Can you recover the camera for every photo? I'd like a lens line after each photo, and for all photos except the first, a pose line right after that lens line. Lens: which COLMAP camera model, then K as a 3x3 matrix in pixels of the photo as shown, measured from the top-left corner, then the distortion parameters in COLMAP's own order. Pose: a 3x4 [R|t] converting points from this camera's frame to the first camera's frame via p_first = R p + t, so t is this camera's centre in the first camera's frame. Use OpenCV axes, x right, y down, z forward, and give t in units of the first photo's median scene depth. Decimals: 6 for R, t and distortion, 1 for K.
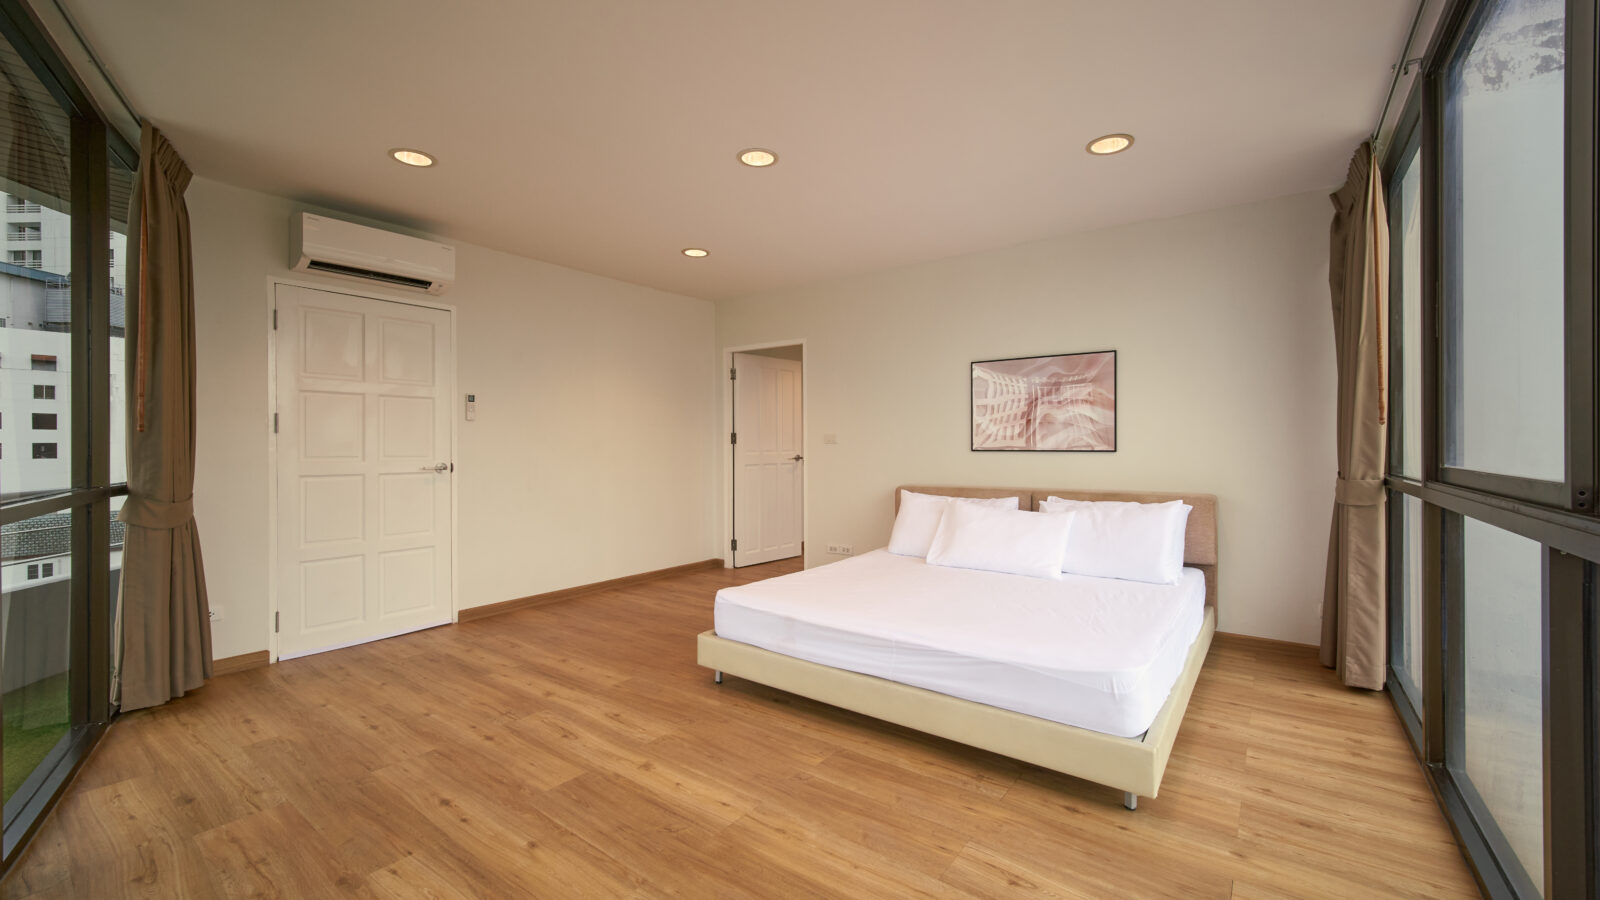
lens RADIAL K [[640.7, 0, 802.4], [0, 640.7, 441.8], [0, 0, 1]] dist [-0.011644, 0.000062]
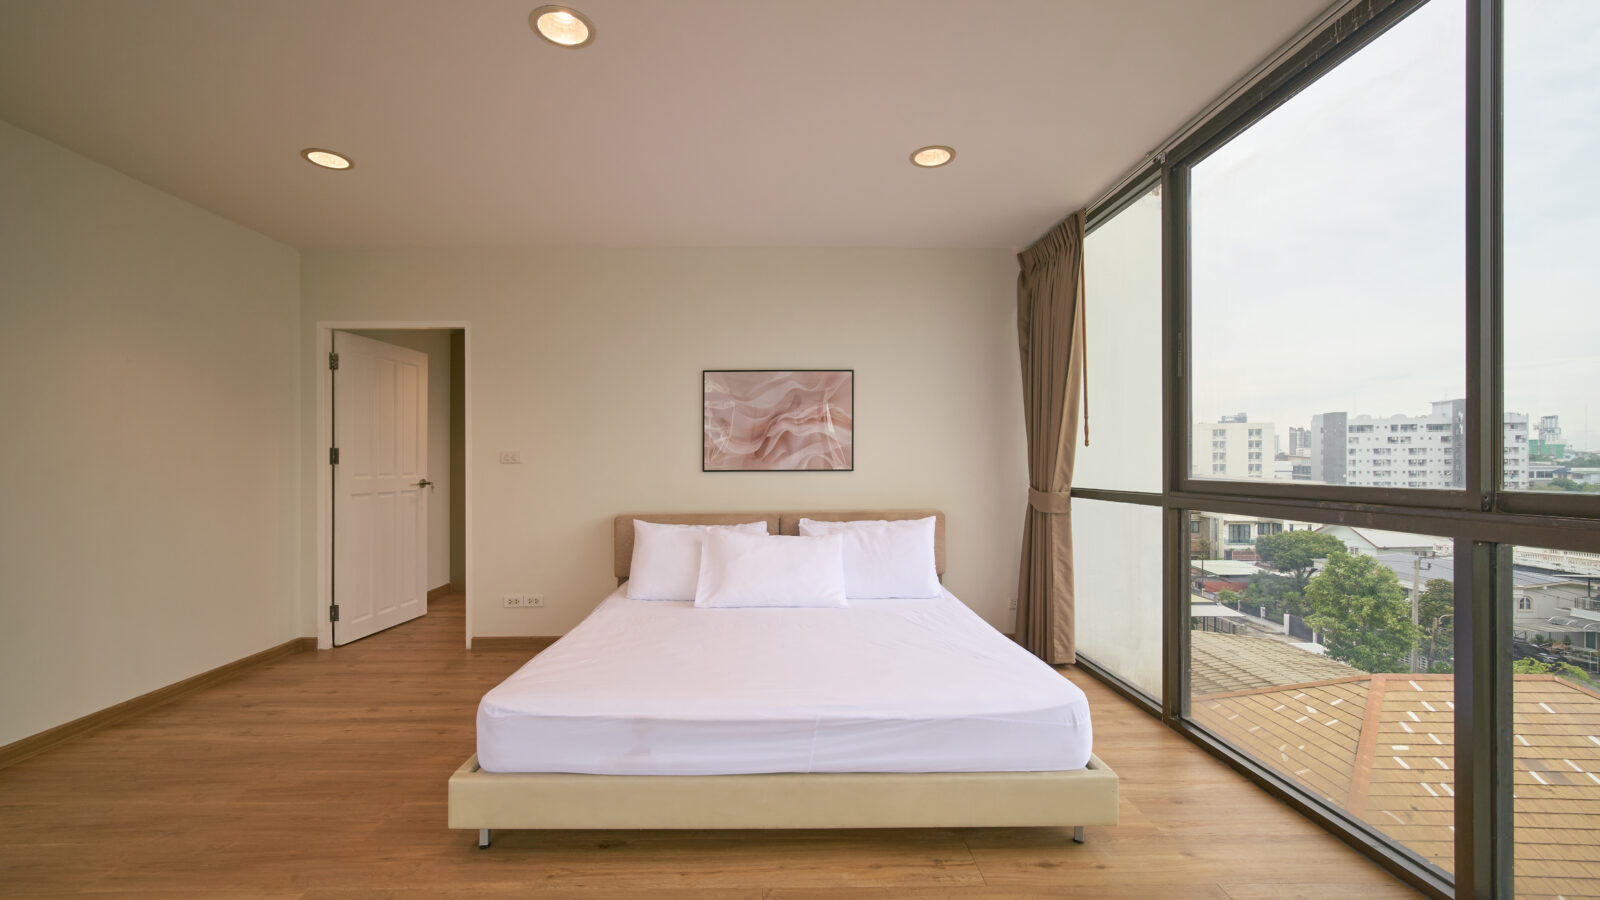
lens RADIAL K [[652.6, 0, 793.8], [0, 652.6, 461.4], [0, 0, 1]] dist [-0.008227, 0.000332]
pose [[0.794446, 0.001064, 0.607334, -0.217108], [0.000398, 0.999997, -0.002273, 0.003142], [-0.607335, 0.002047, 0.794443, 0.248369]]
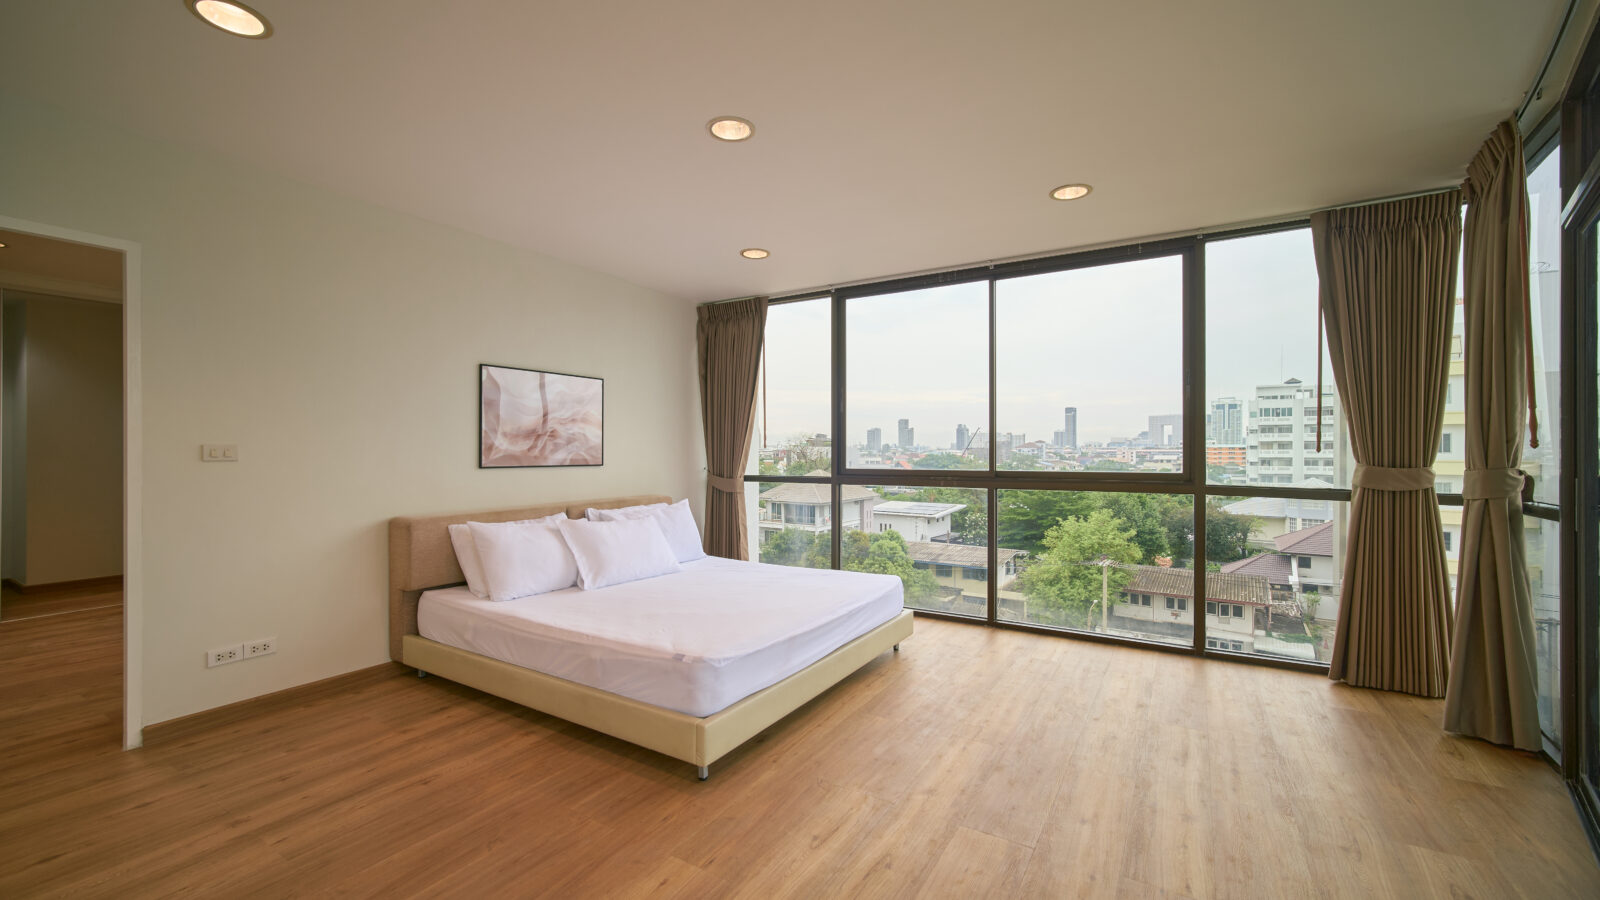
lens RADIAL K [[629.3, 0, 800.0], [0, 629.3, 450.0], [0, 0, 1]] dist [-0.007511, 0.000139]
pose [[-0.091305, 0.004125, 0.995814, -0.719385], [-0.005263, 0.999975, -0.004624, -0.009918], [-0.995809, -0.005663, -0.091281, 0.775355]]
